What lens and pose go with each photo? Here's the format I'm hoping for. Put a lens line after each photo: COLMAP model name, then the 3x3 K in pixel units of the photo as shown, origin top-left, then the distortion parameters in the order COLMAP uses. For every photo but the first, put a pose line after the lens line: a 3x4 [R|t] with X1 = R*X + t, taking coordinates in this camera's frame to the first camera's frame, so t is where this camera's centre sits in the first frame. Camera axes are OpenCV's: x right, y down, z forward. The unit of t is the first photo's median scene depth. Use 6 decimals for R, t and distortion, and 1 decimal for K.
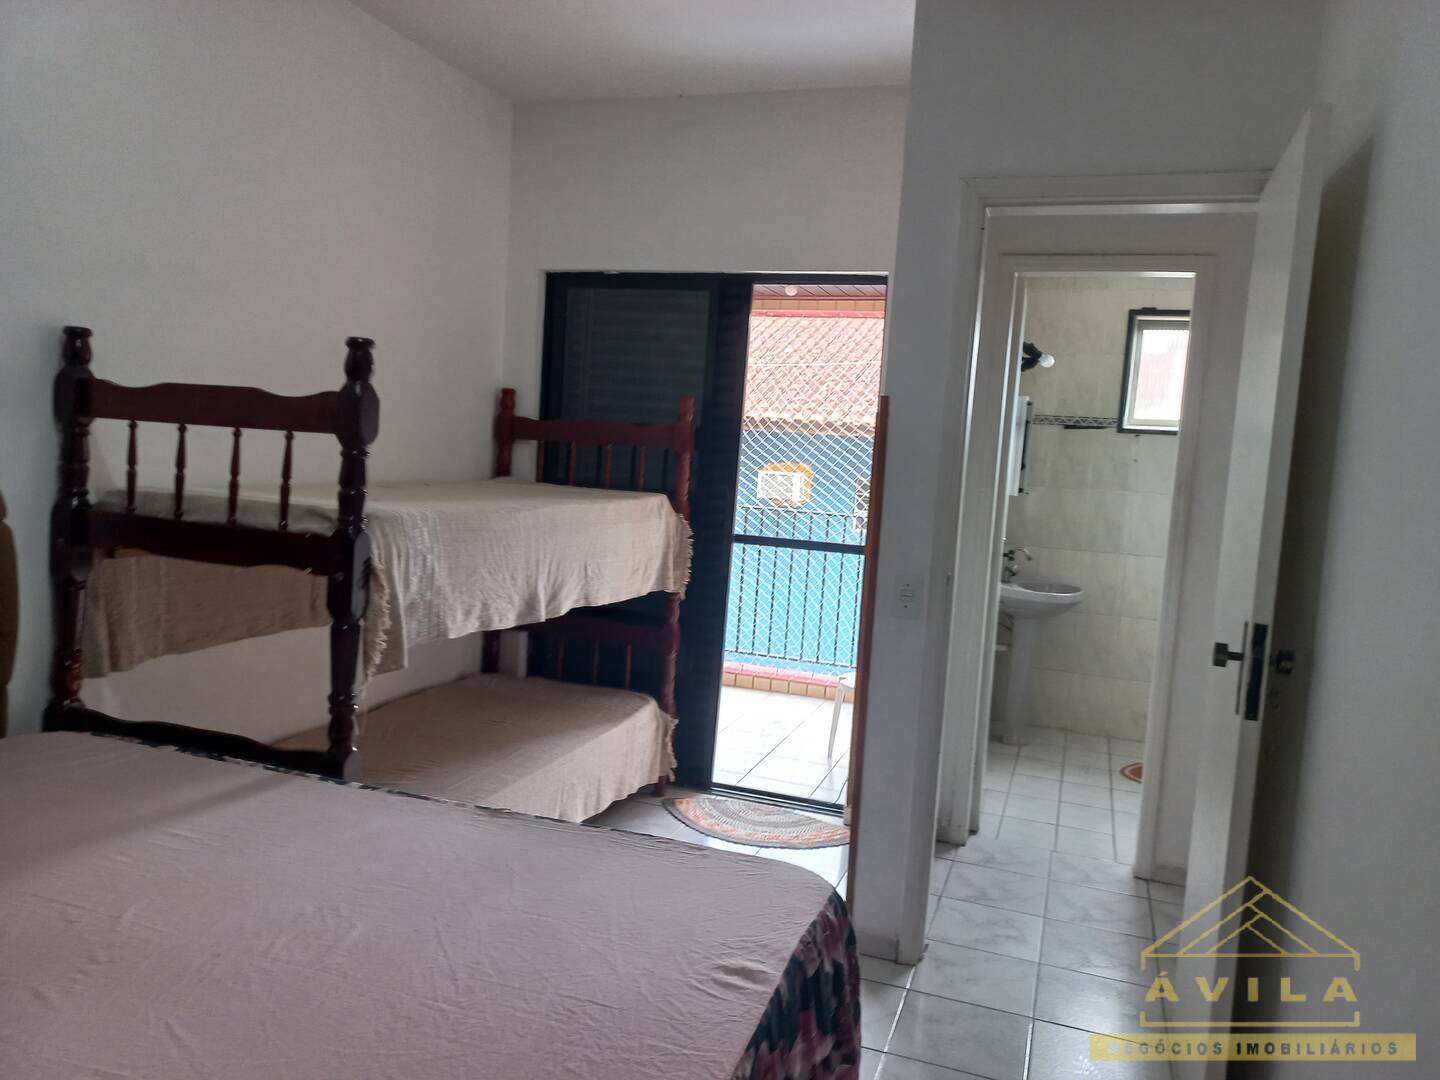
lens RADIAL K [[1049.9, 0, 720.0], [0, 1049.9, 540.0], [0, 0, 1]] dist [0.034808, 0.000146]
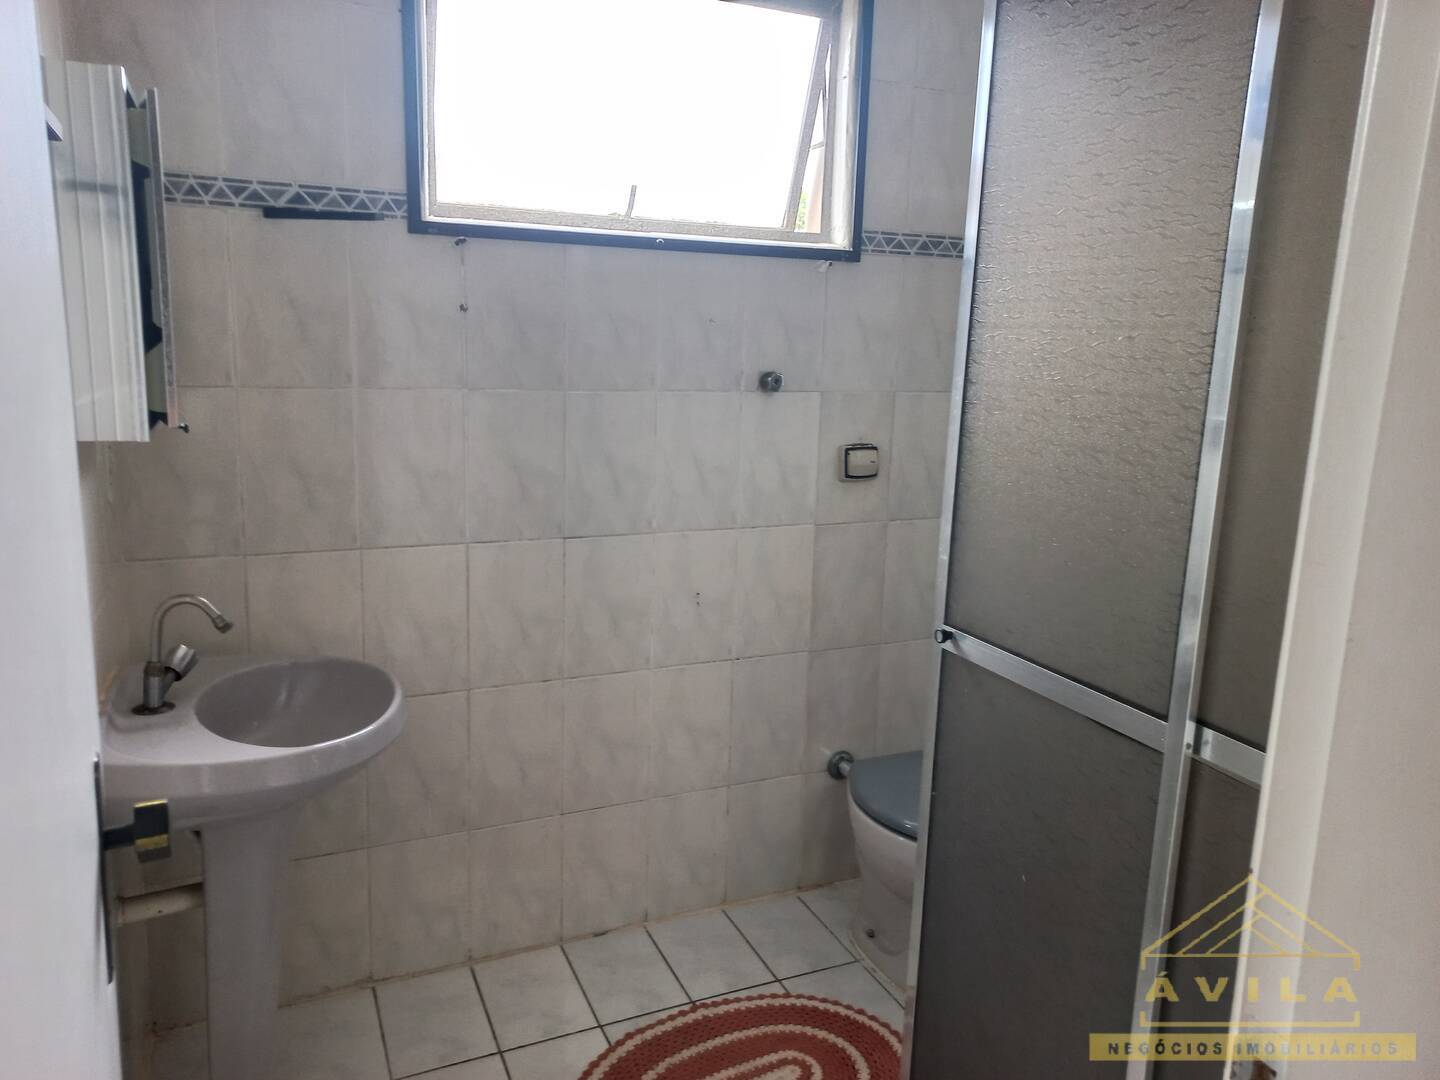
lens RADIAL K [[1049.9, 0, 720.0], [0, 1049.9, 540.0], [0, 0, 1]] dist [0.034808, 0.000146]
pose [[0.729484, -0.164243, 0.663986, 0.188948], [0.077698, 0.984357, 0.158127, -0.044745], [-0.679571, -0.063761, 0.730834, 0.644809]]
